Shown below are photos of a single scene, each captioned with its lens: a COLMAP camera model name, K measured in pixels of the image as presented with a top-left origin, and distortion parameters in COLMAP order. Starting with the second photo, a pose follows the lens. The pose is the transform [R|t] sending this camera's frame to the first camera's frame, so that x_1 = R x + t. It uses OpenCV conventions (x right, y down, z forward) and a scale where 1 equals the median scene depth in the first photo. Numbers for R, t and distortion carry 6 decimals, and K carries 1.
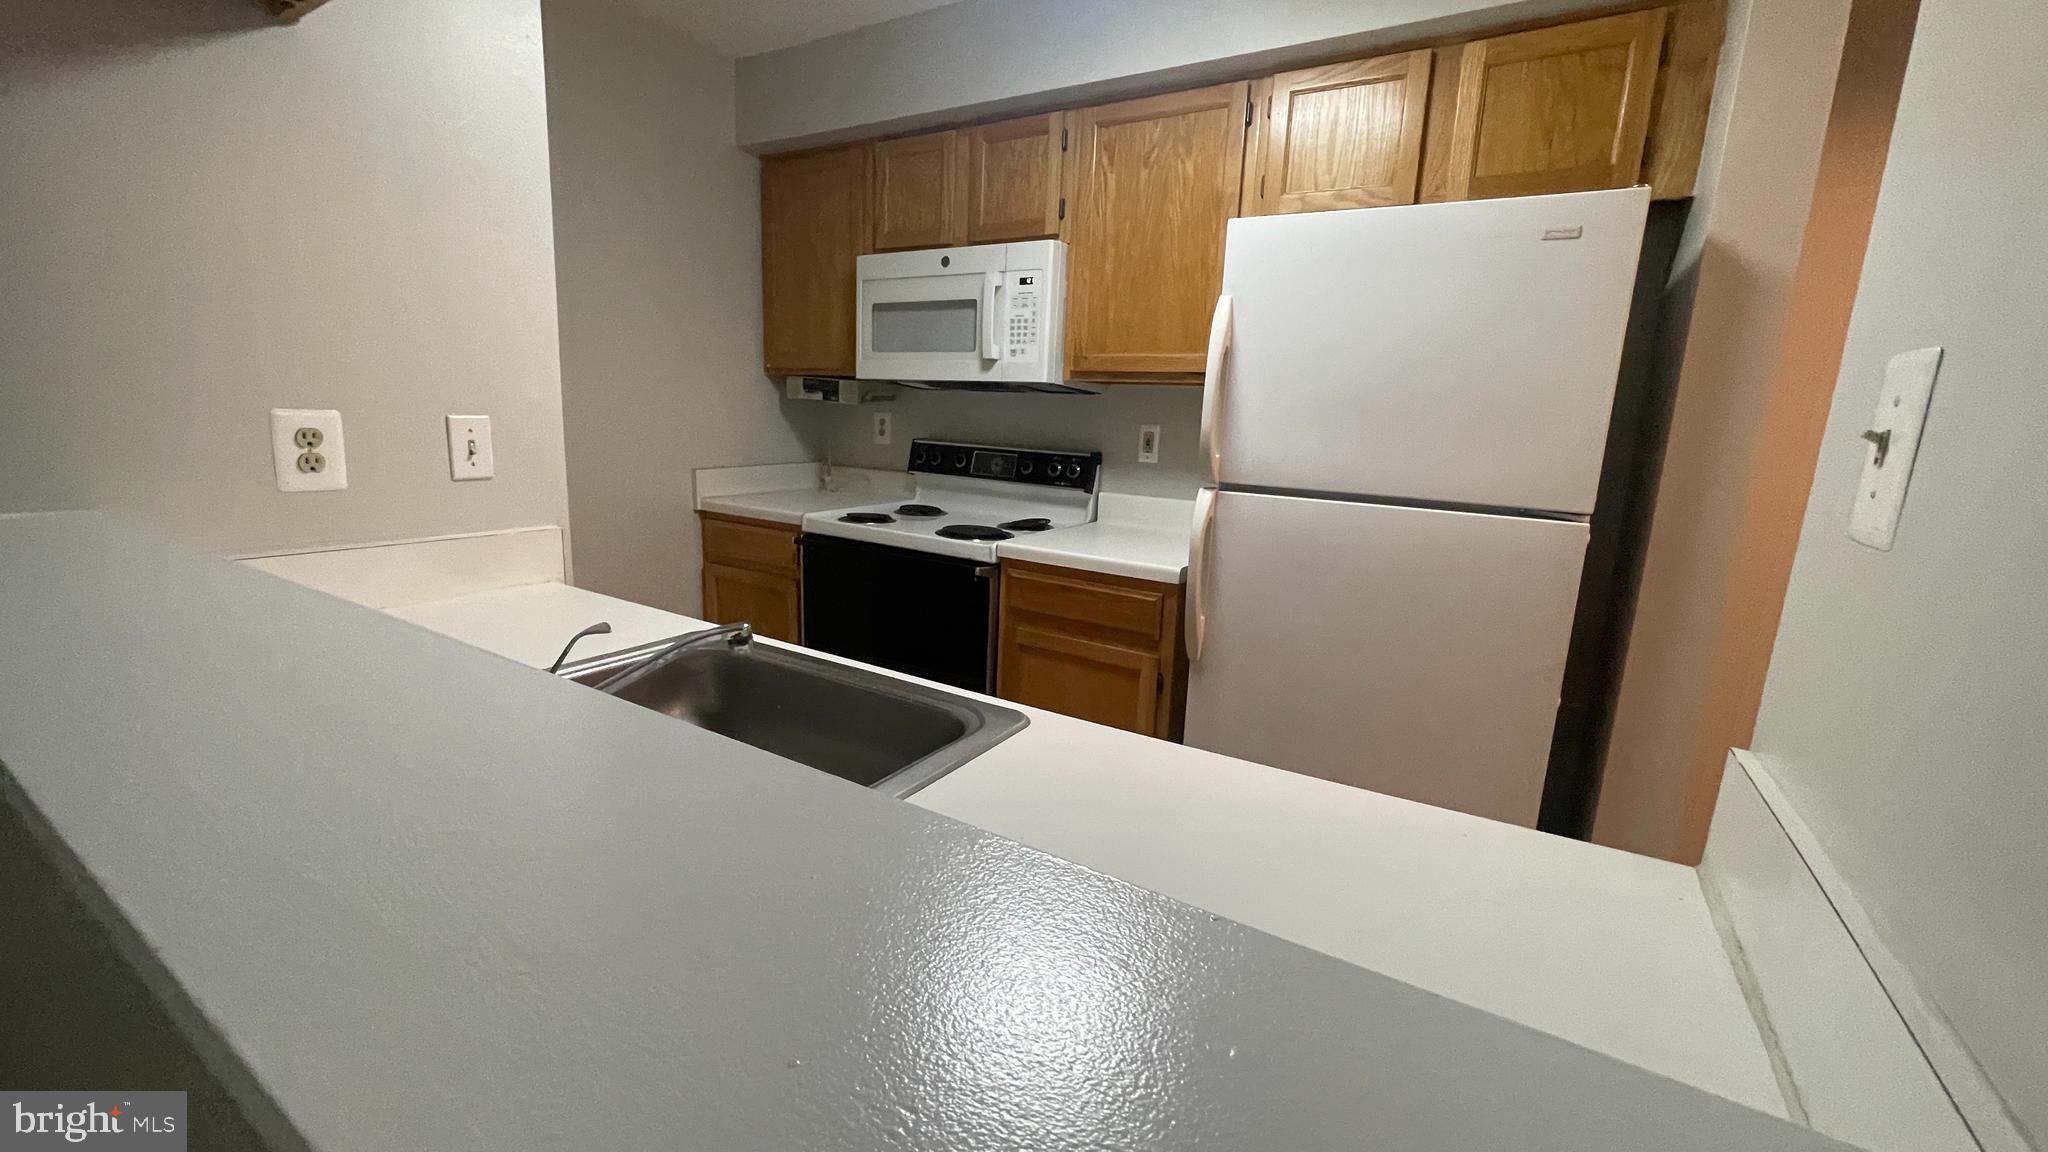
lens RADIAL K [[836.7, 0, 1008.8], [0, 836.7, 581.6], [0, 0, 1]] dist [-0.006764, -0.000037]
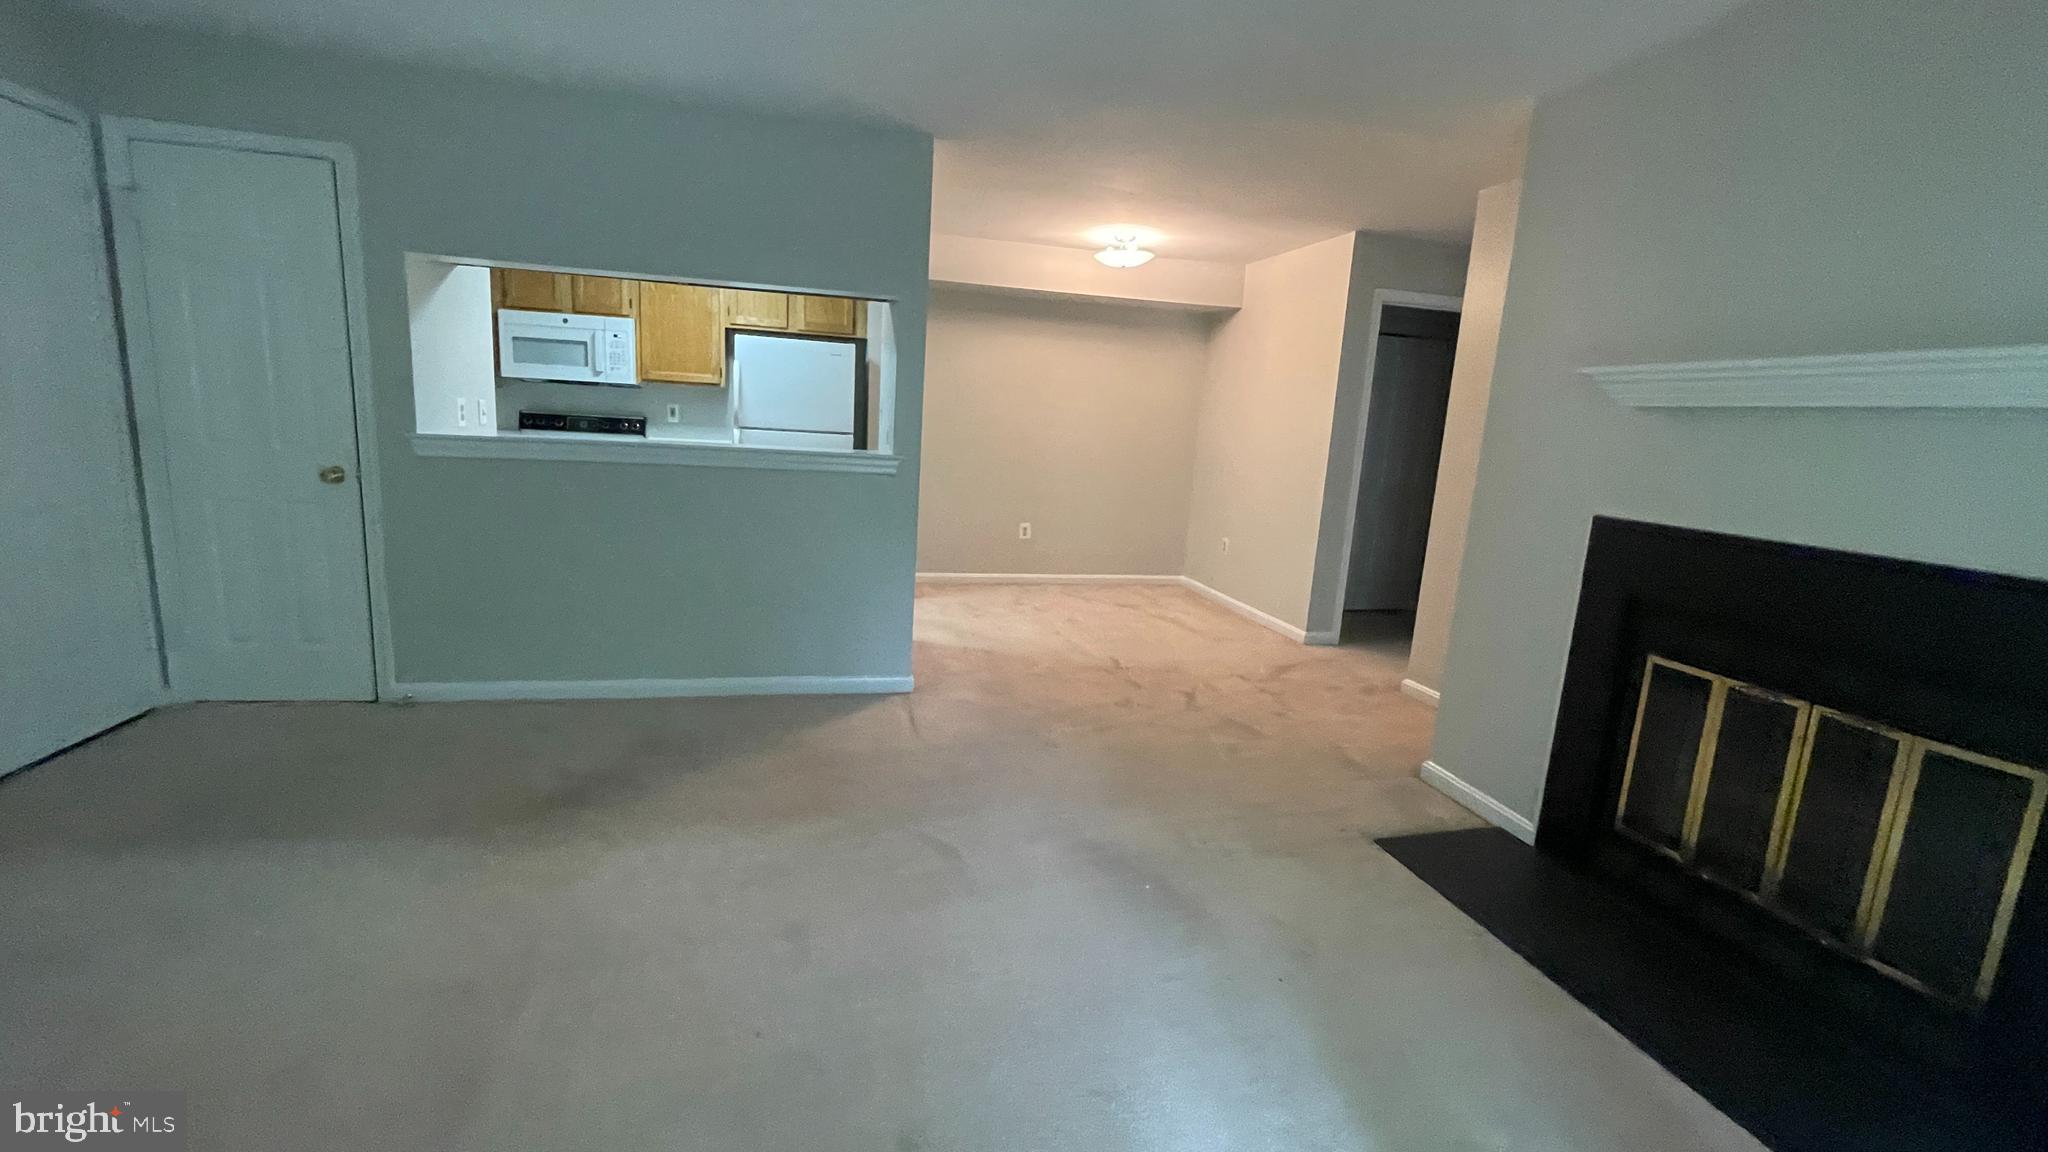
lens RADIAL K [[836.7, 0, 1014.5], [0, 836.7, 586.2], [0, 0, 1]] dist [-0.006764, -0.000037]
pose [[0.696646, -0.140586, 0.703506, -0.795146], [0.116571, 0.989762, 0.082356, 0.198390], [-0.707881, 0.024635, 0.705902, -1.110819]]
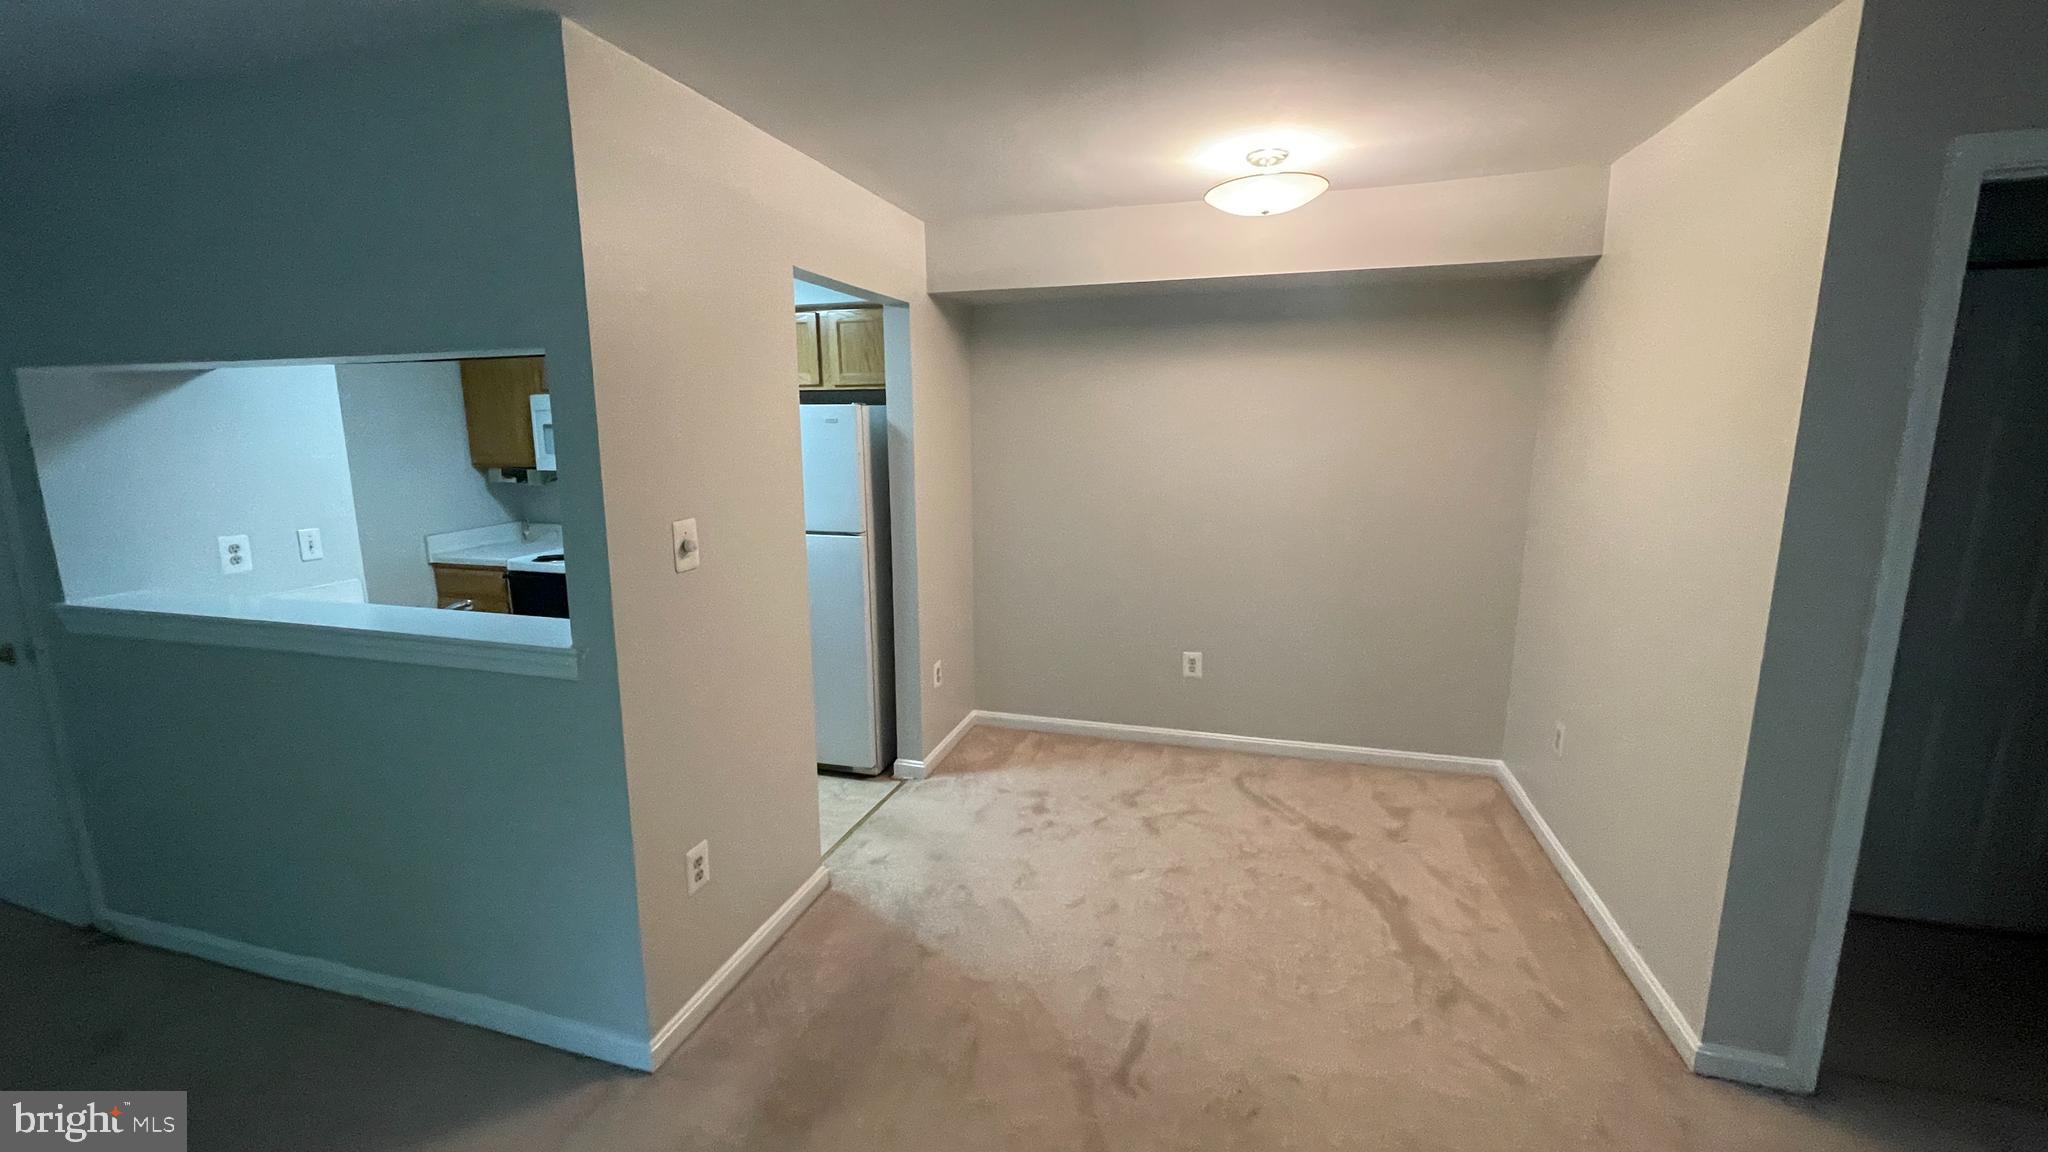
lens RADIAL K [[836.7, 0, 1013.2], [0, 836.7, 577.3], [0, 0, 1]] dist [-0.006764, -0.000037]
pose [[0.958266, -0.097784, 0.268635, 0.250843], [0.101945, 0.994789, -0.001549, 0.054446], [-0.267084, 0.028870, 0.963241, -0.801520]]
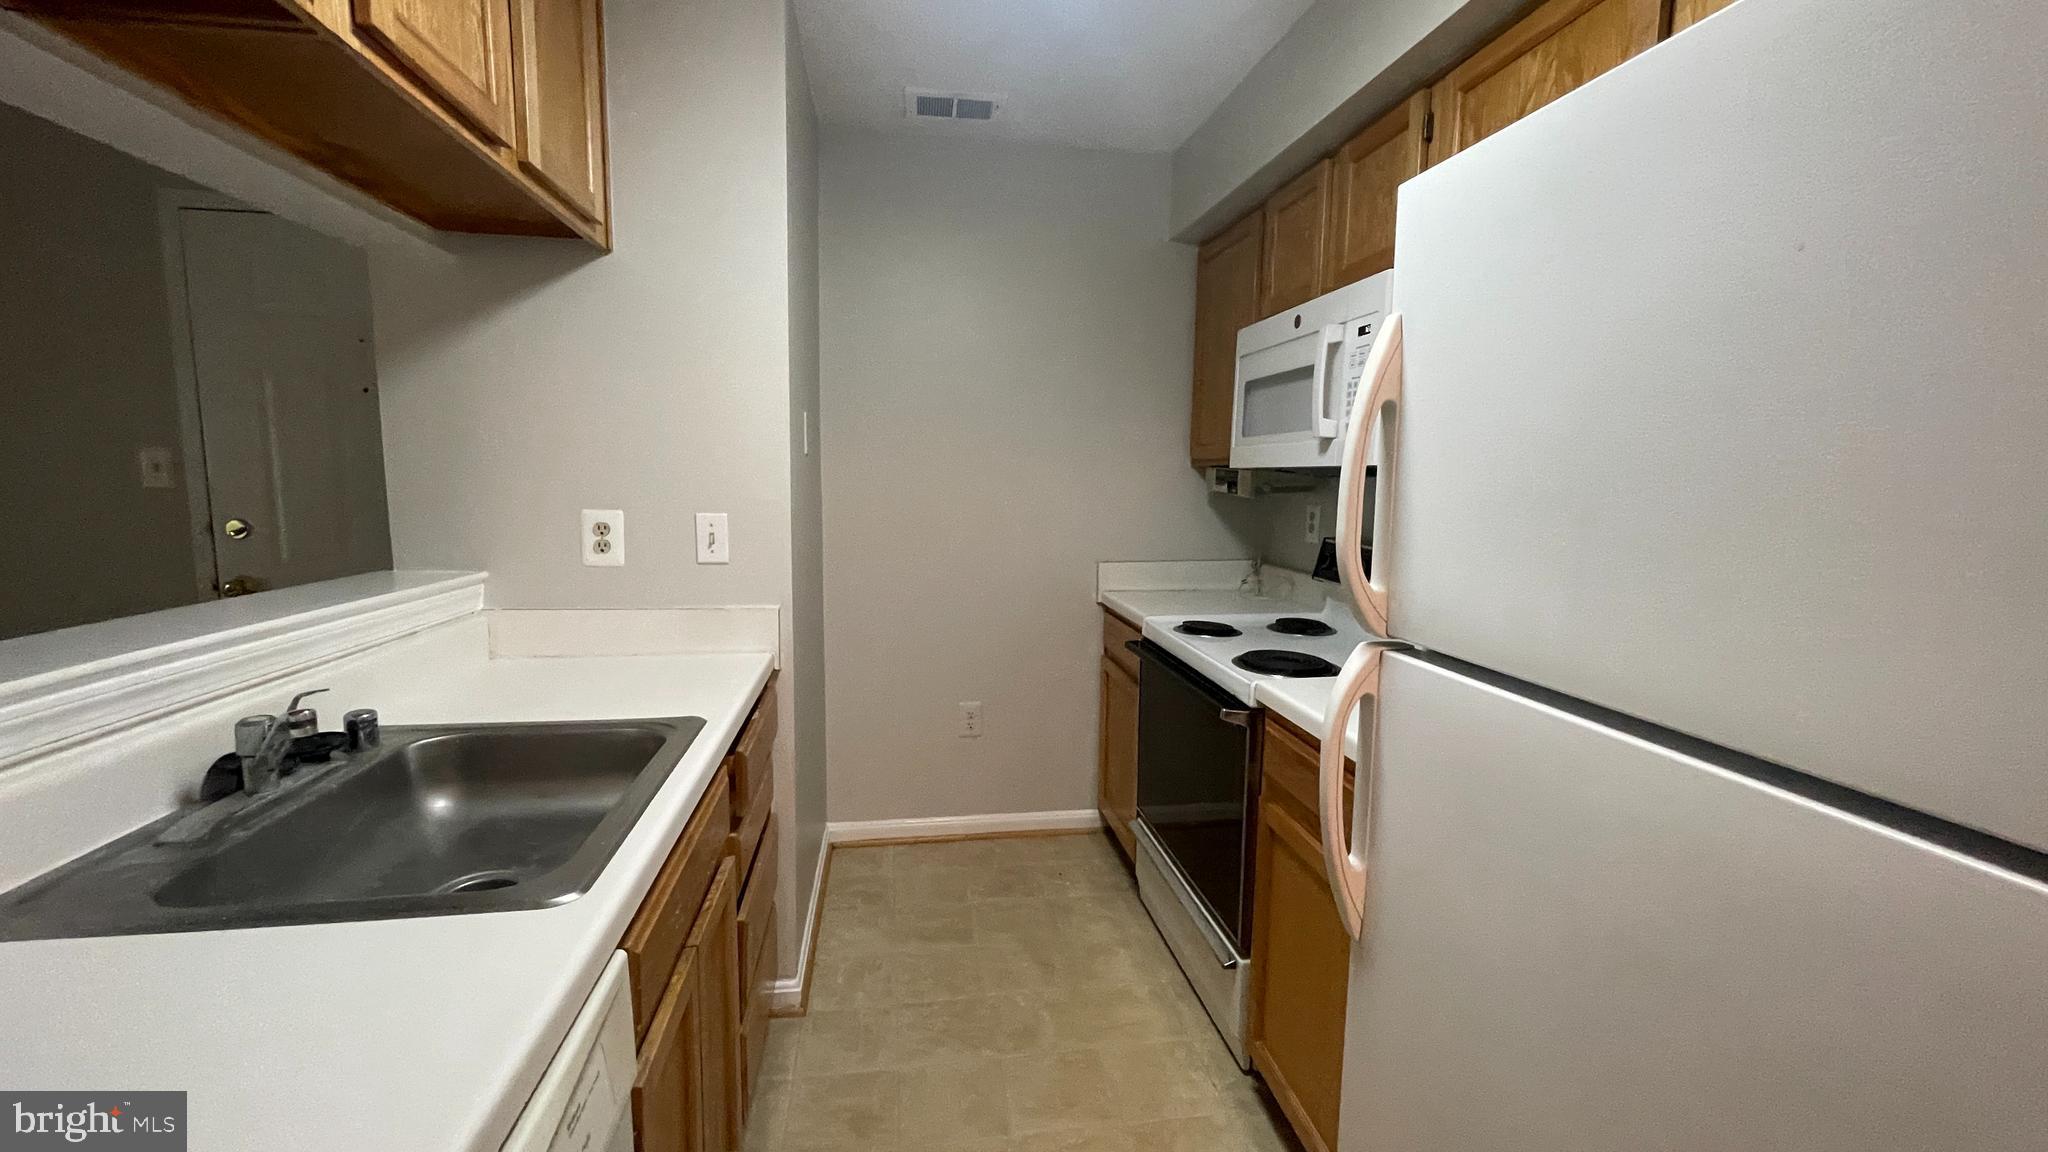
lens RADIAL K [[836.7, 0, 990.5], [0, 836.7, 571.7], [0, 0, 1]] dist [-0.006764, -0.000037]
pose [[0.645606, 0.059874, -0.761320, 0.346853], [-0.145407, 0.988321, -0.045580, -0.066070], [0.749700, 0.140129, 0.646772, 0.290439]]
